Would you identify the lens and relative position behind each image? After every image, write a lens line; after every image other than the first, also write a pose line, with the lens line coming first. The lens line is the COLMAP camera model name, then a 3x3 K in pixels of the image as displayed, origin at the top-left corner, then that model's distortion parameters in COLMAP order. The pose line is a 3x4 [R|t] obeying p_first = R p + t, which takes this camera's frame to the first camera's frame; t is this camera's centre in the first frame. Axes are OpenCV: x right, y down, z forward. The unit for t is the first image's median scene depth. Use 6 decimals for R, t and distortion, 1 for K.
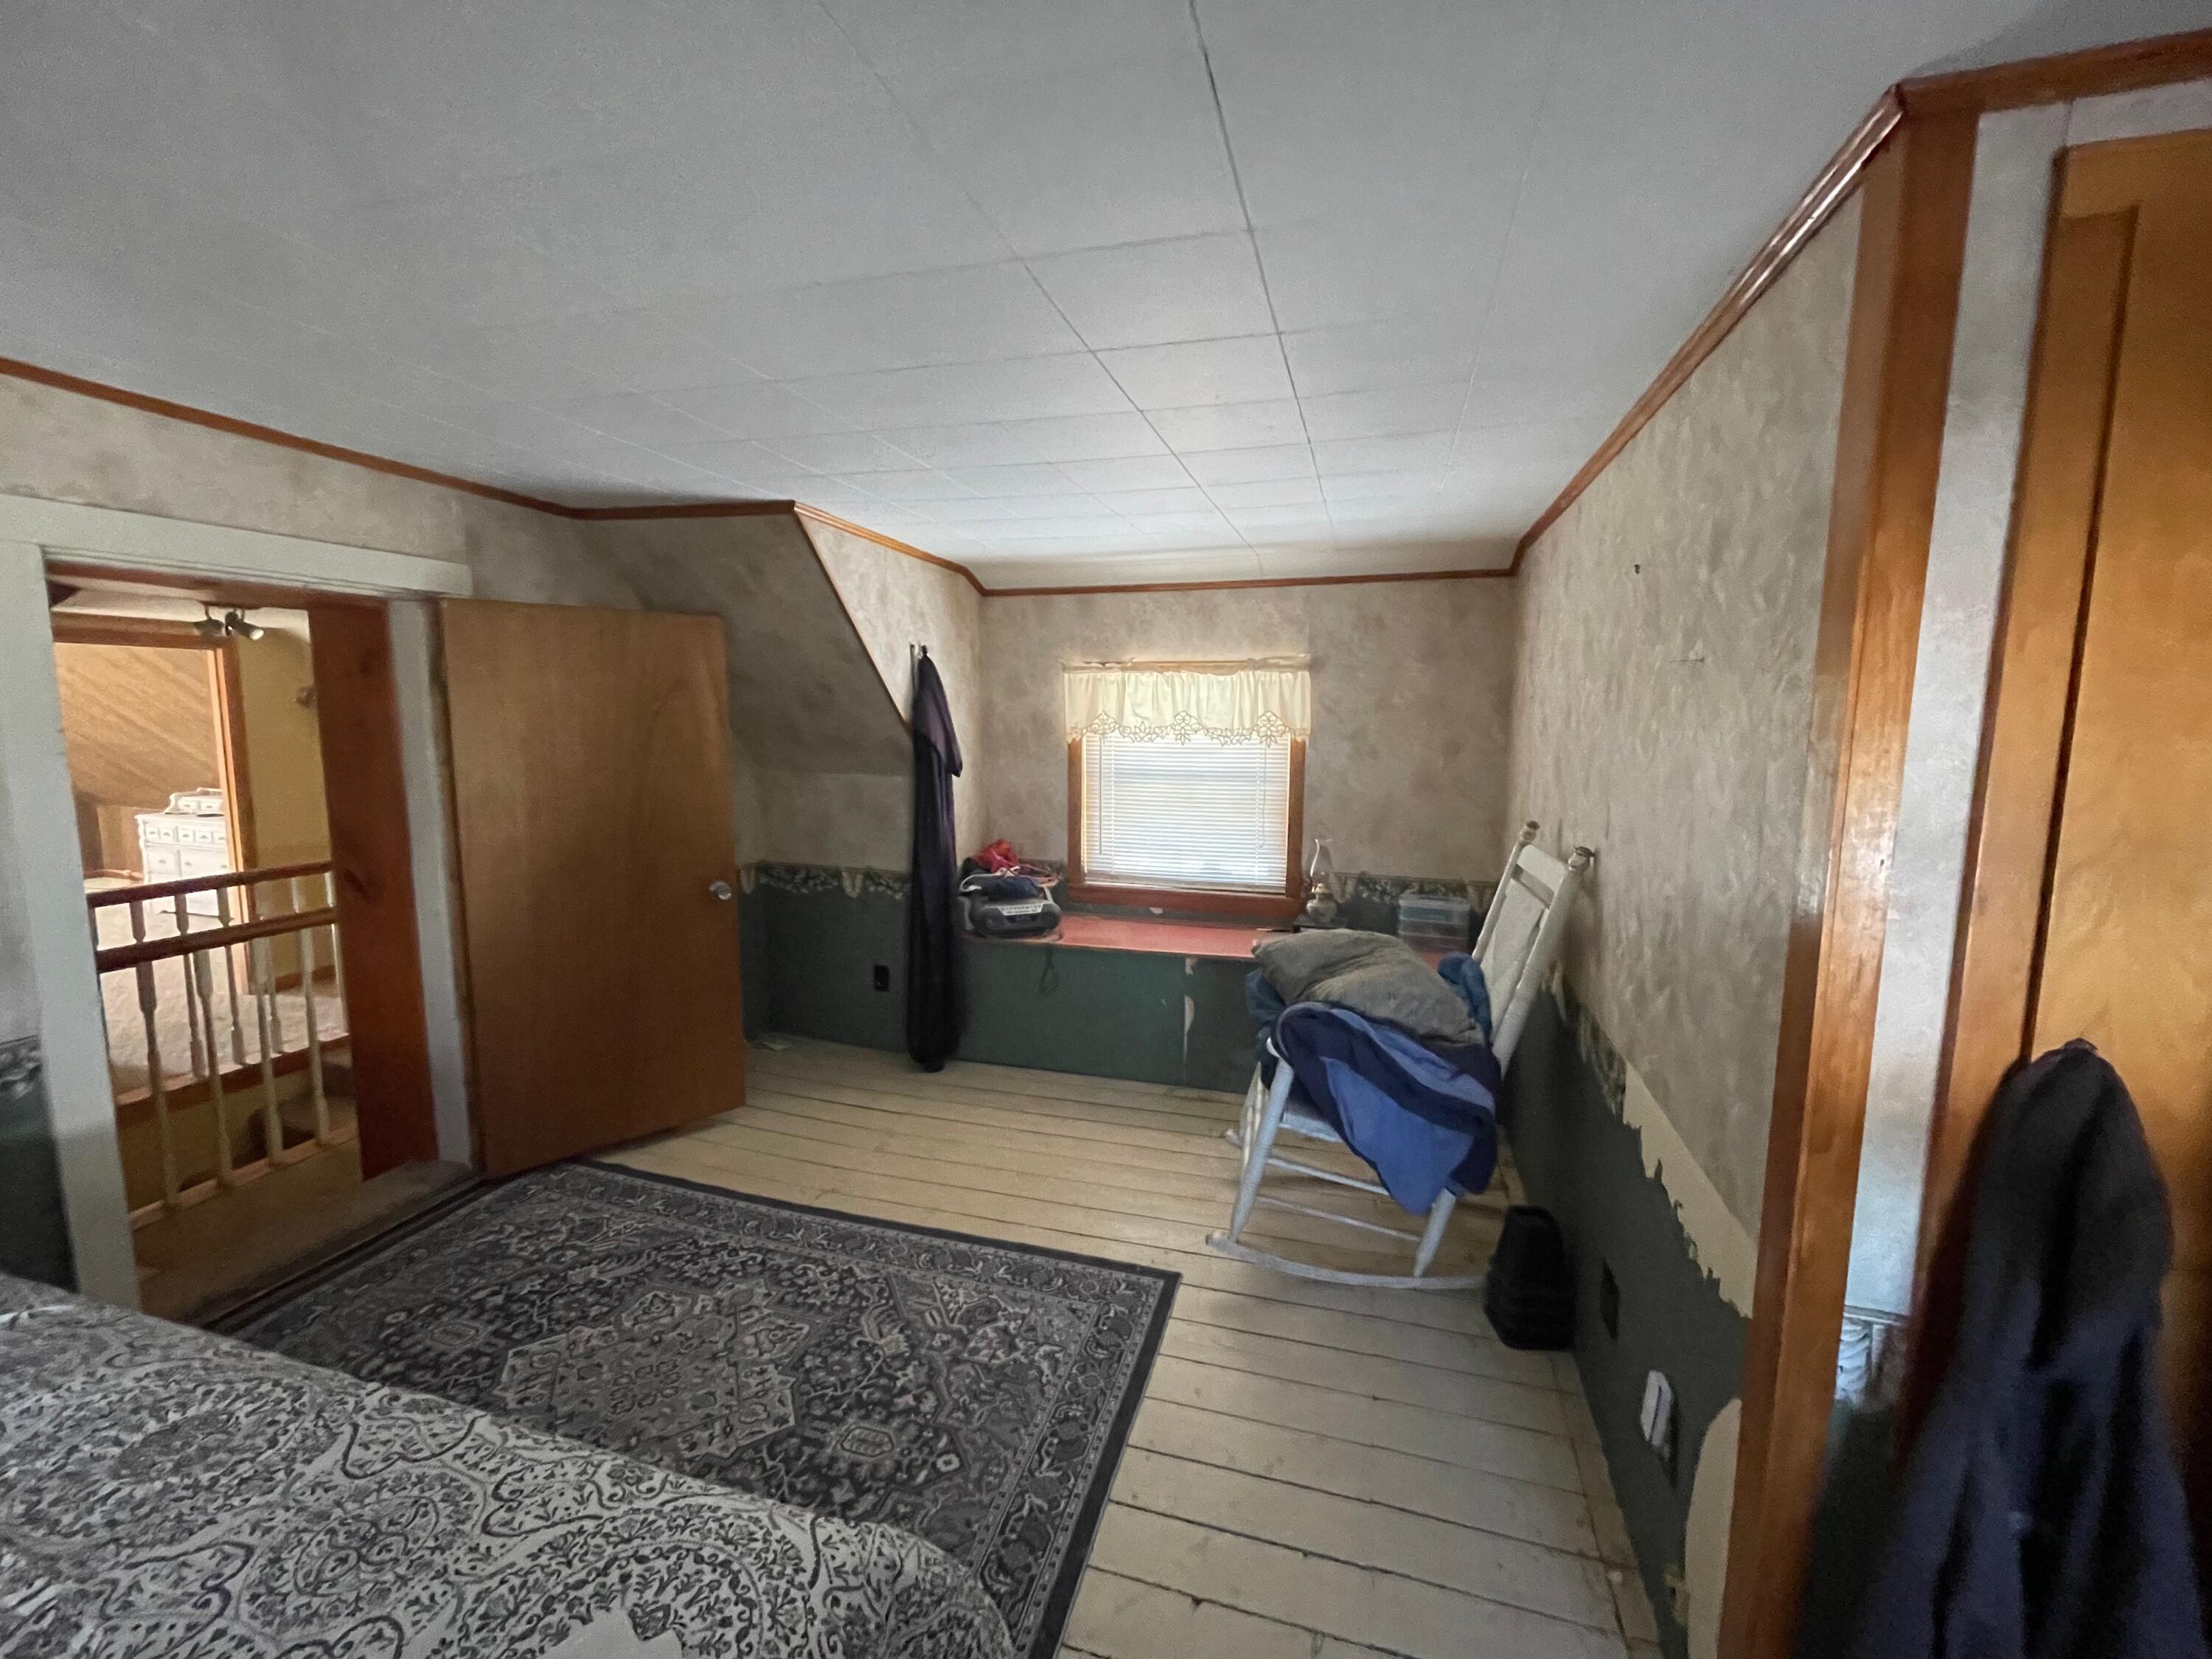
lens RADIAL K [[888.1, 0, 1108.9], [0, 888.1, 814.3], [0, 0, 1]] dist [-0.002748, -0.001085]
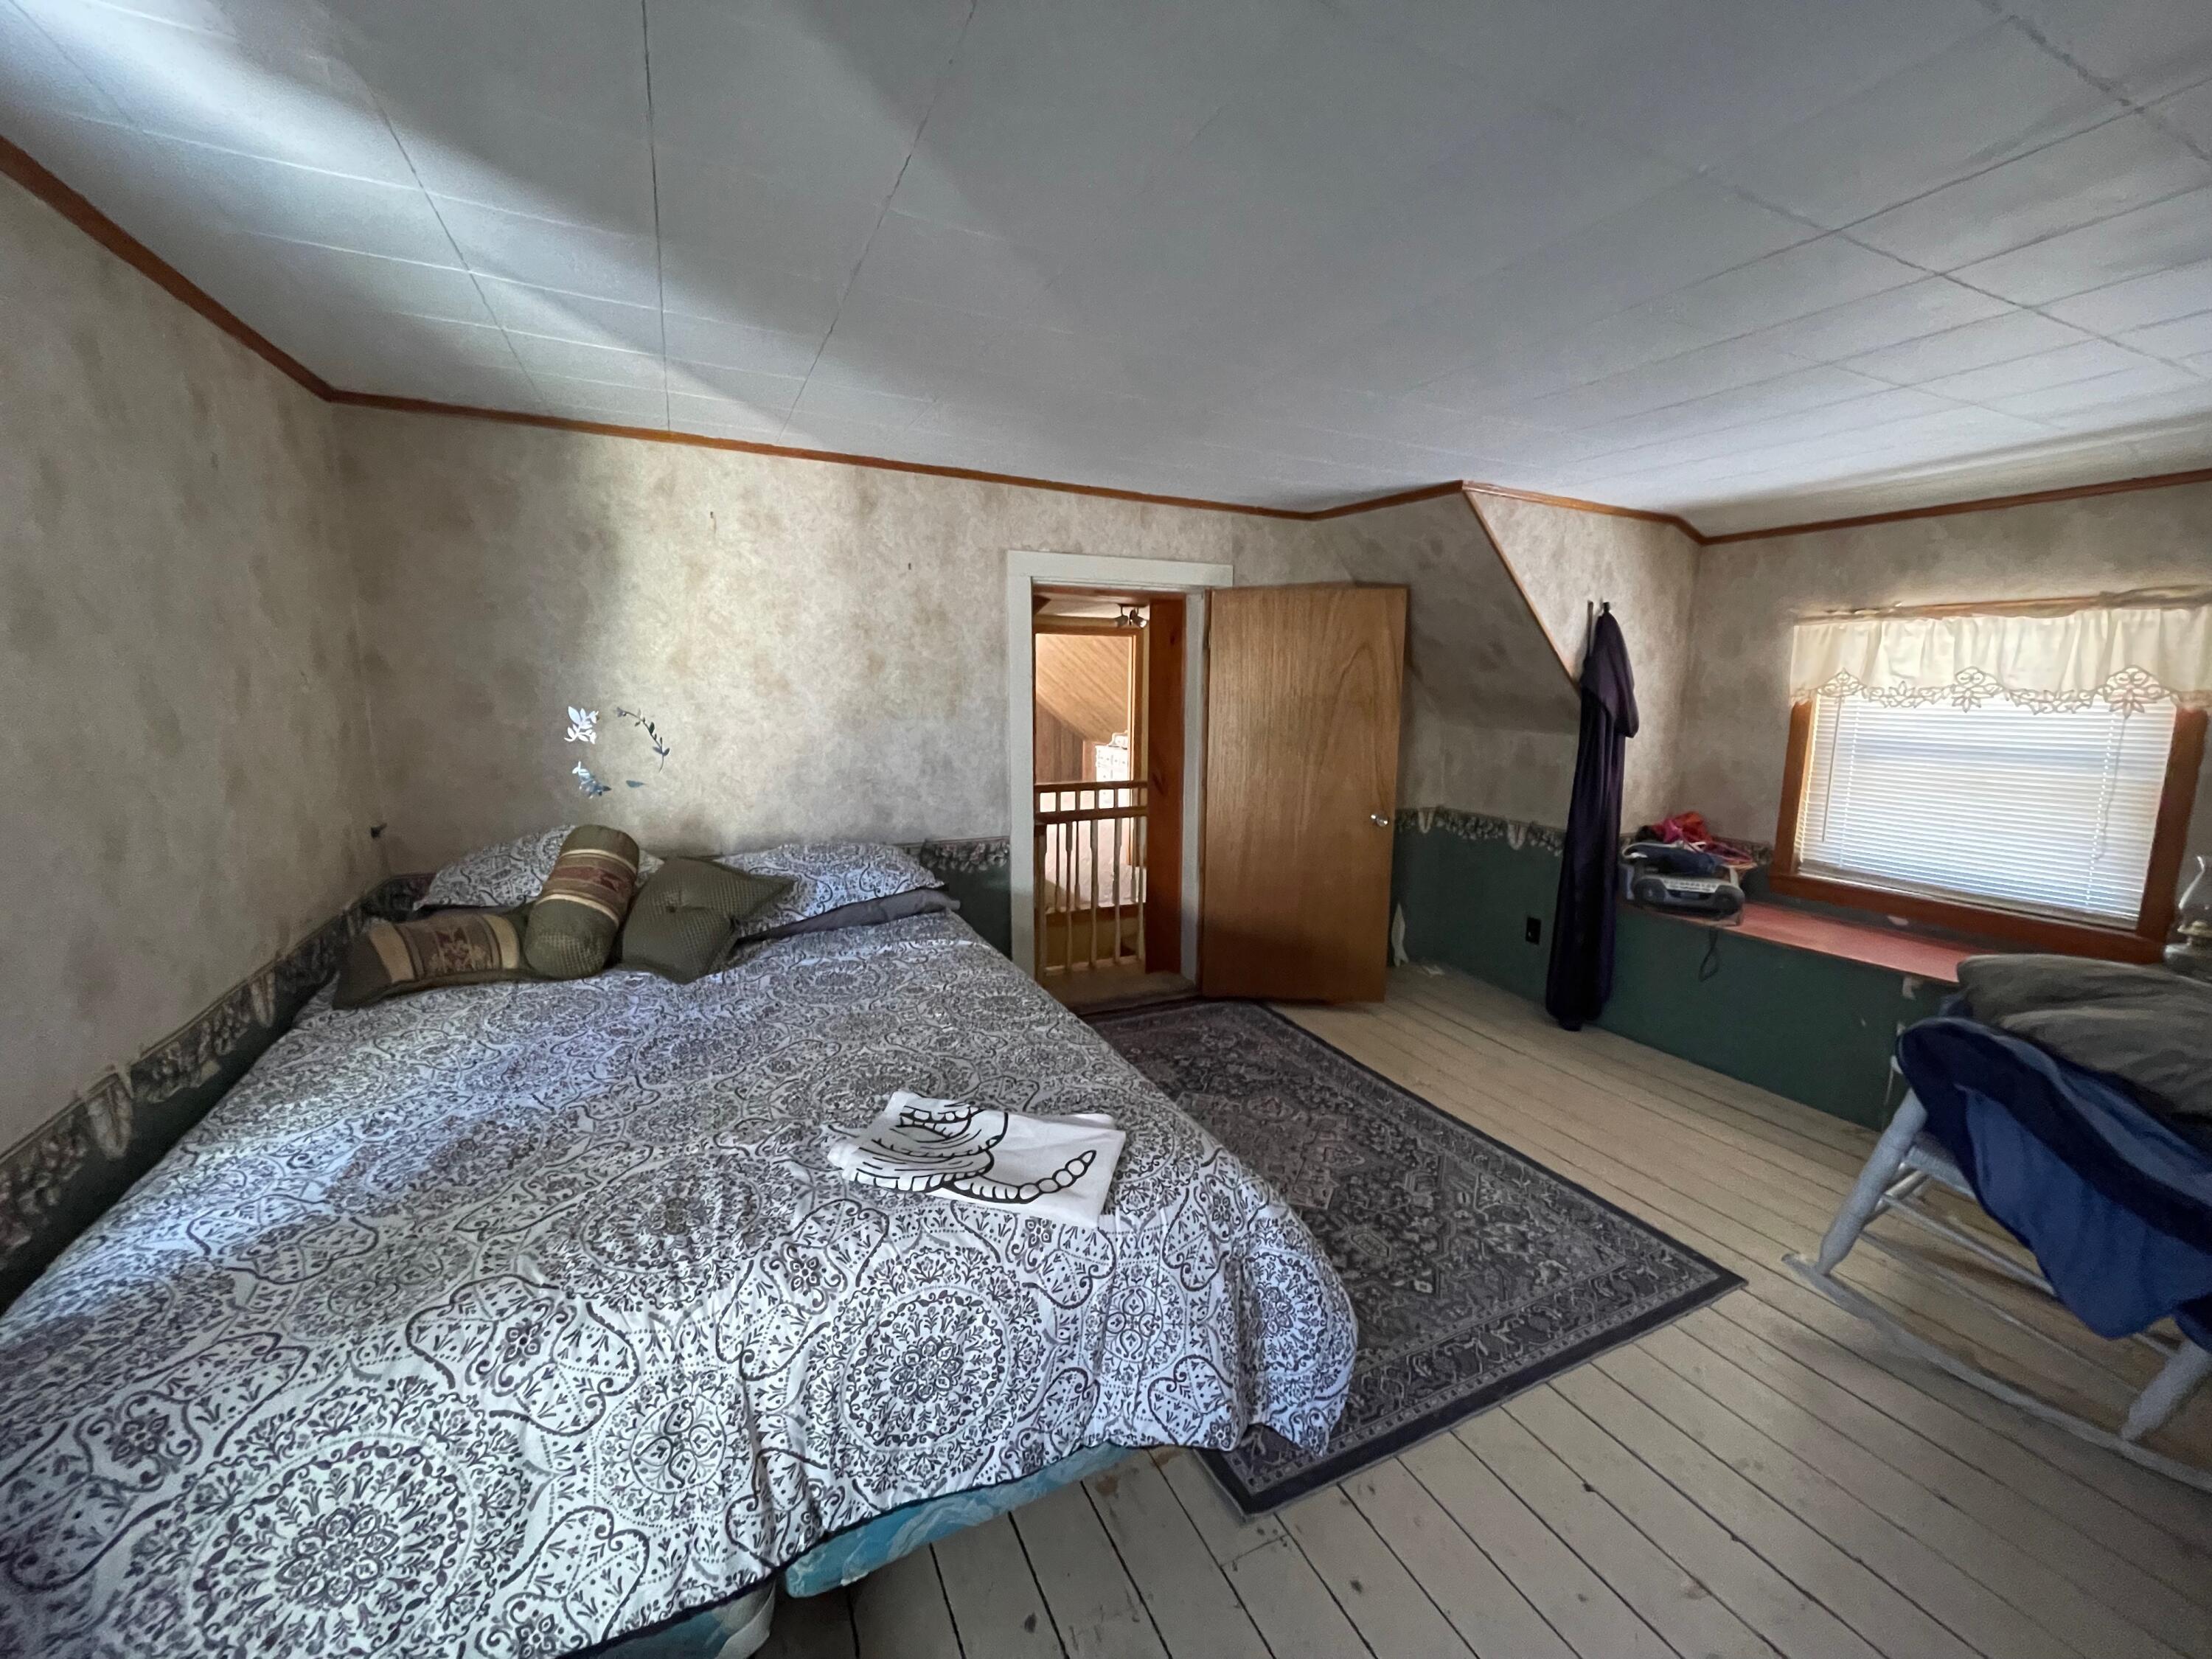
lens RADIAL K [[888.1, 0, 1108.9], [0, 888.1, 814.3], [0, 0, 1]] dist [-0.002748, -0.001085]
pose [[0.665940, 0.110606, -0.737760, 0.218280], [-0.091600, 0.993588, 0.066277, 0.036433], [0.740360, 0.023442, 0.671801, -0.084054]]
